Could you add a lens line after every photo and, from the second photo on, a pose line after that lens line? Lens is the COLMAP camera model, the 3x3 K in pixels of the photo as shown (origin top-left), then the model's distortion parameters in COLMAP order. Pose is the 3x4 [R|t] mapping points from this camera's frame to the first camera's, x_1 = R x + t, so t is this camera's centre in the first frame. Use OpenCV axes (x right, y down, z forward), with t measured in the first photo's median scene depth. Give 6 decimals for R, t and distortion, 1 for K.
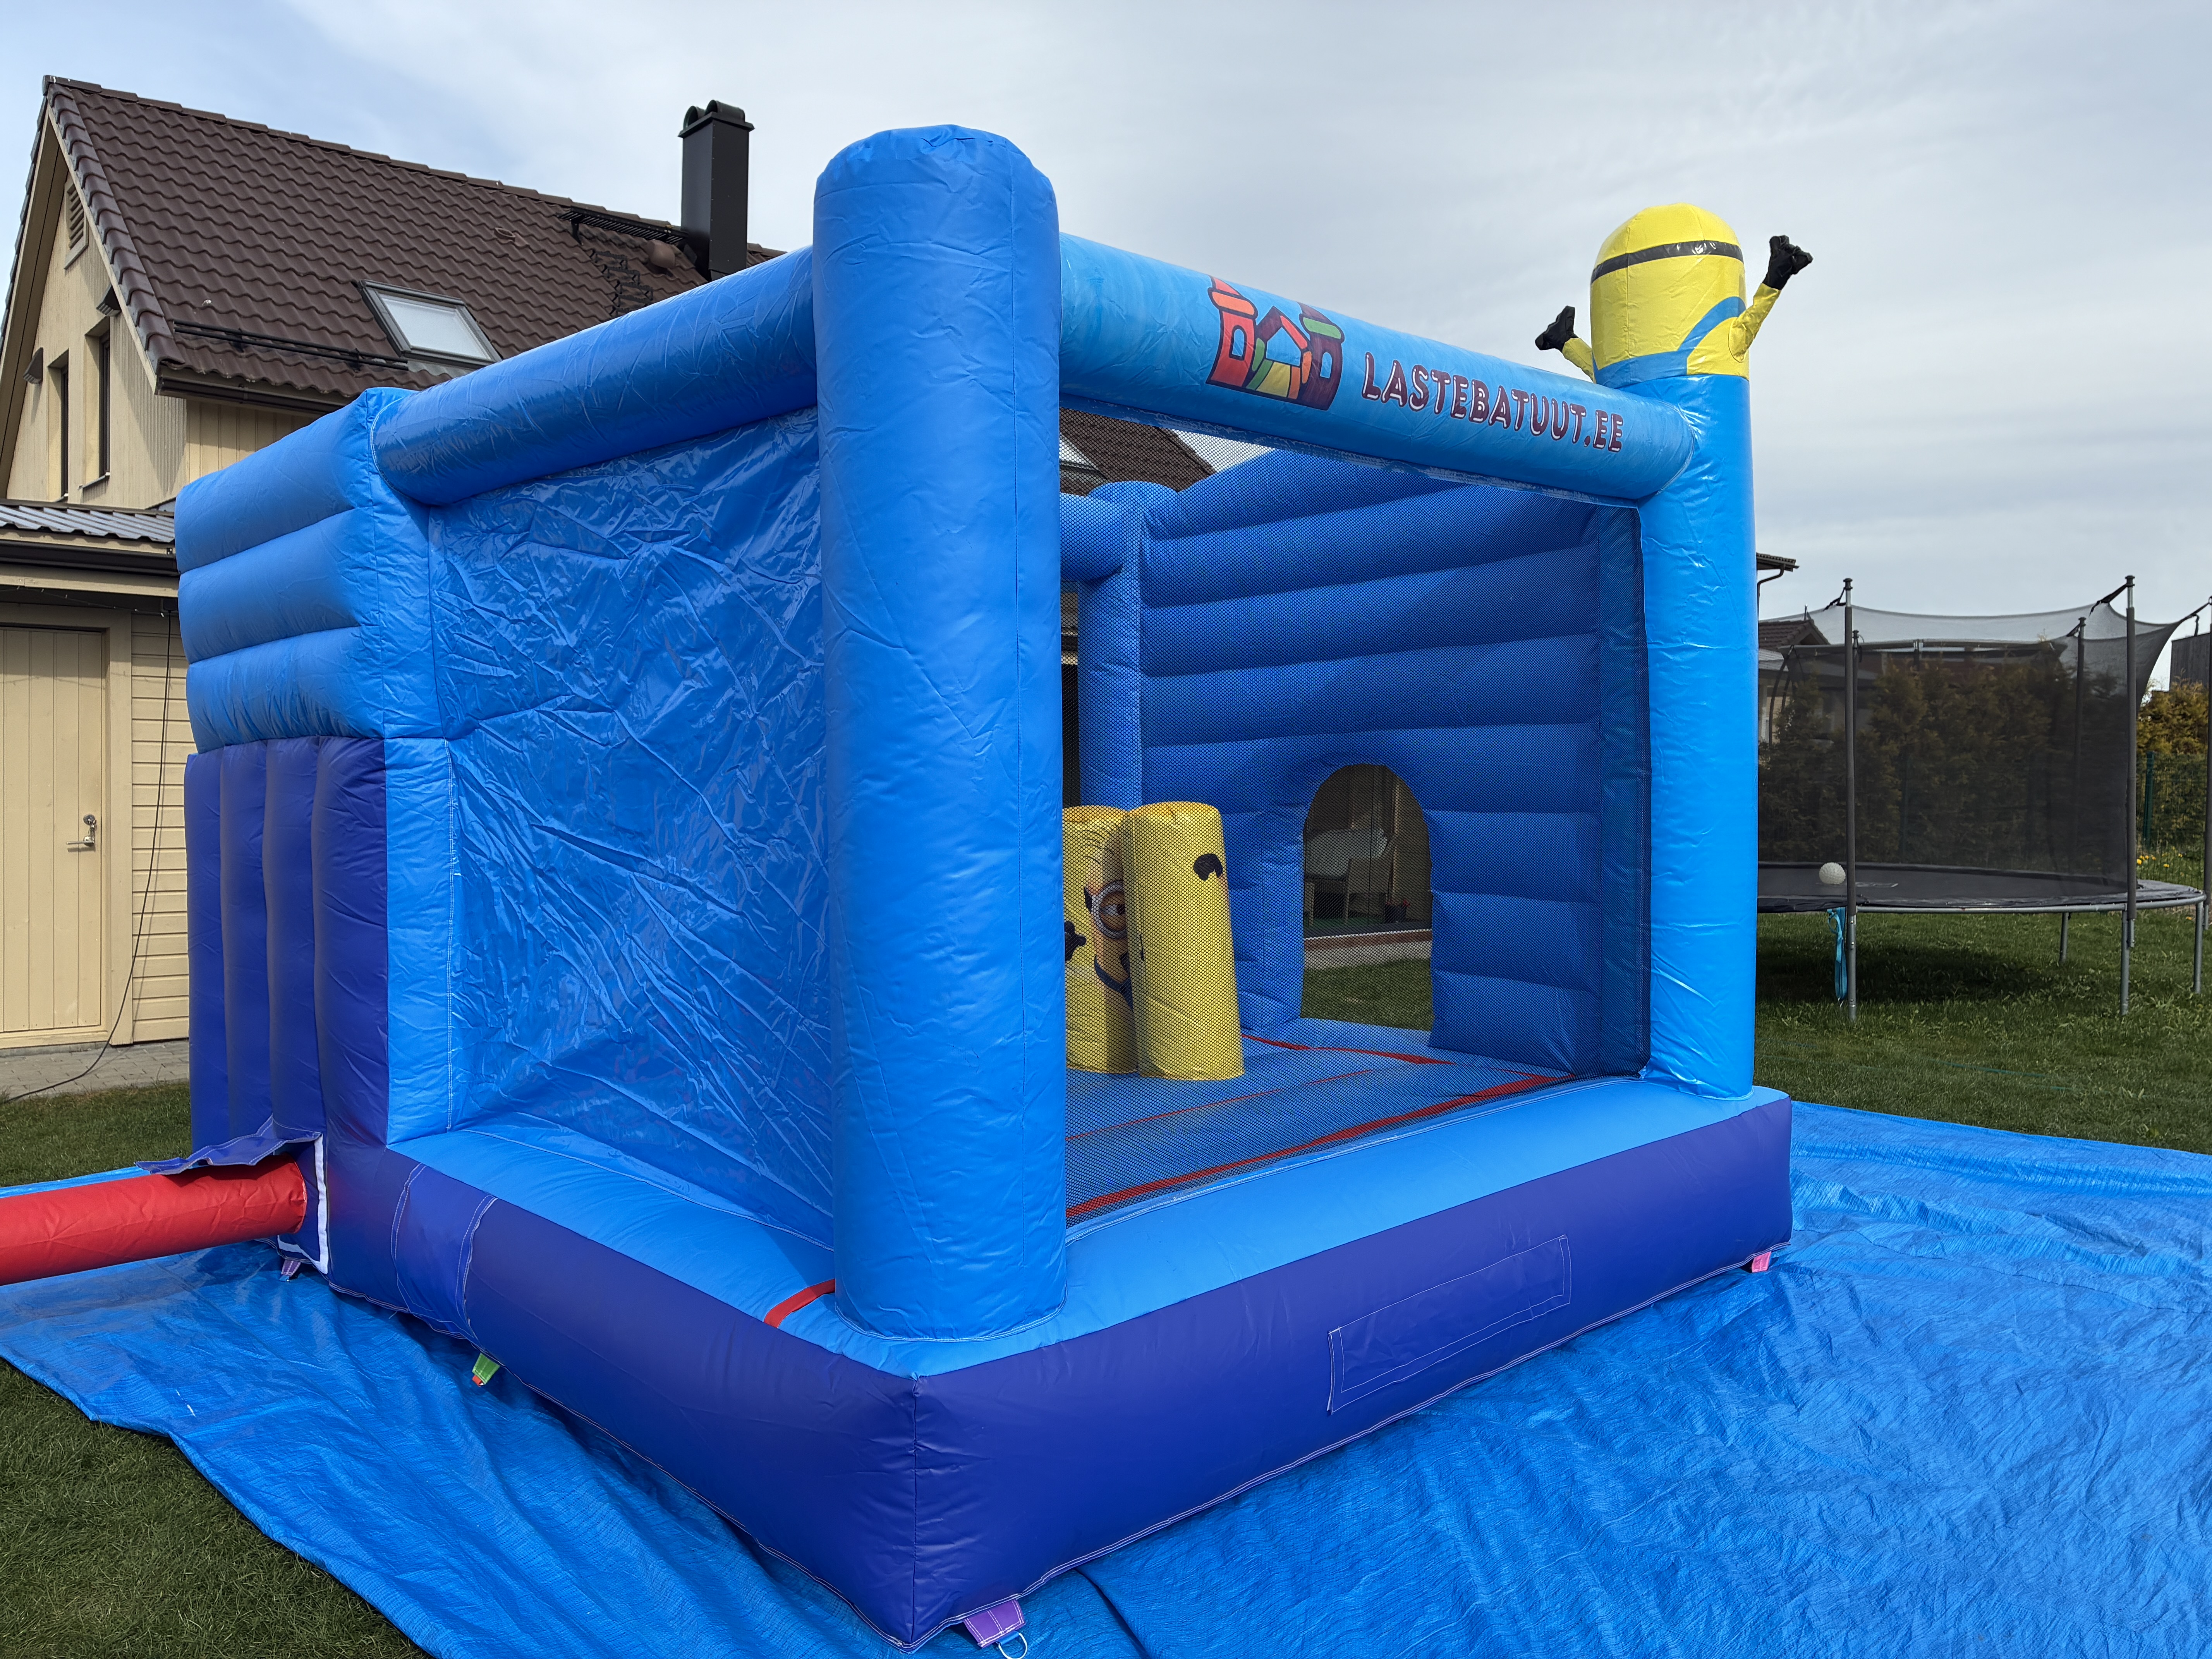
lens RADIAL K [[1692.1, 0, 1106.0], [0, 1692.1, 841.7], [0, 0, 1]] dist [0.033294, -0.014751]
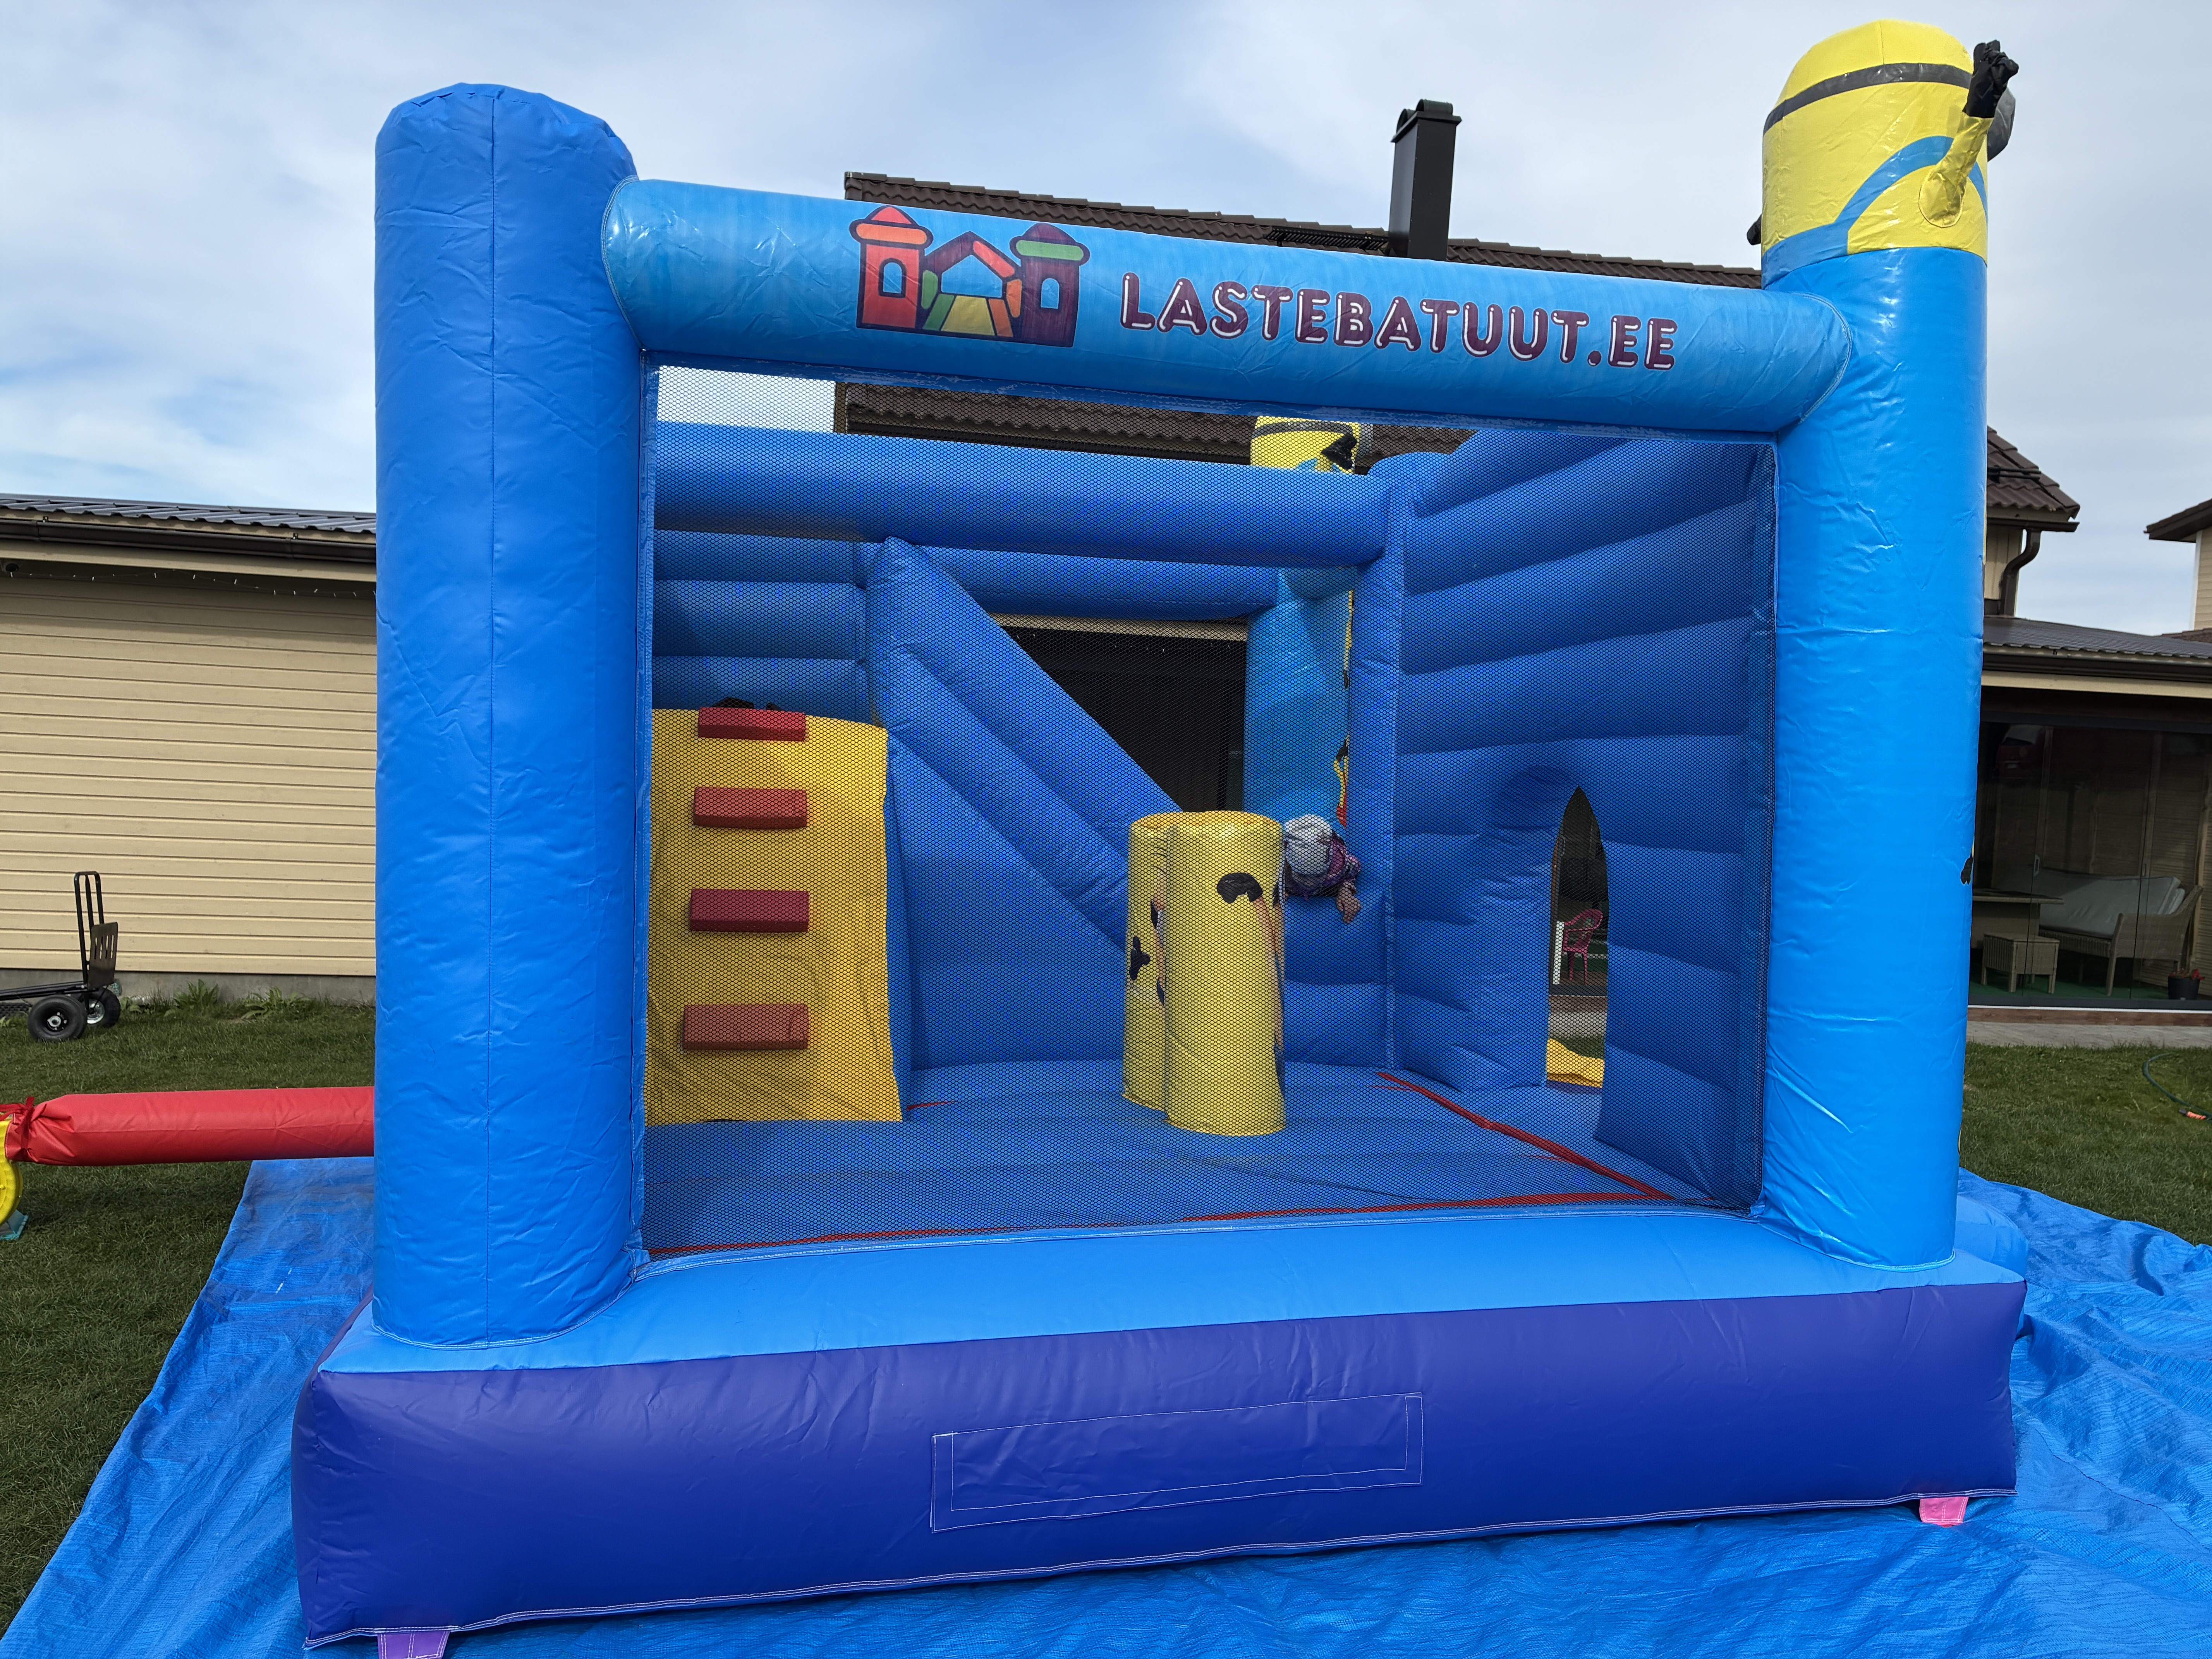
lens RADIAL K [[1692.1, 0, 1107.2], [0, 1692.1, 824.9], [0, 0, 1]] dist [0.033294, -0.014751]
pose [[0.859201, 0.051262, -0.509064, 0.482598], [-0.059005, 0.998257, 0.000933, -0.015554], [0.508224, 0.029236, 0.860728, 0.238404]]
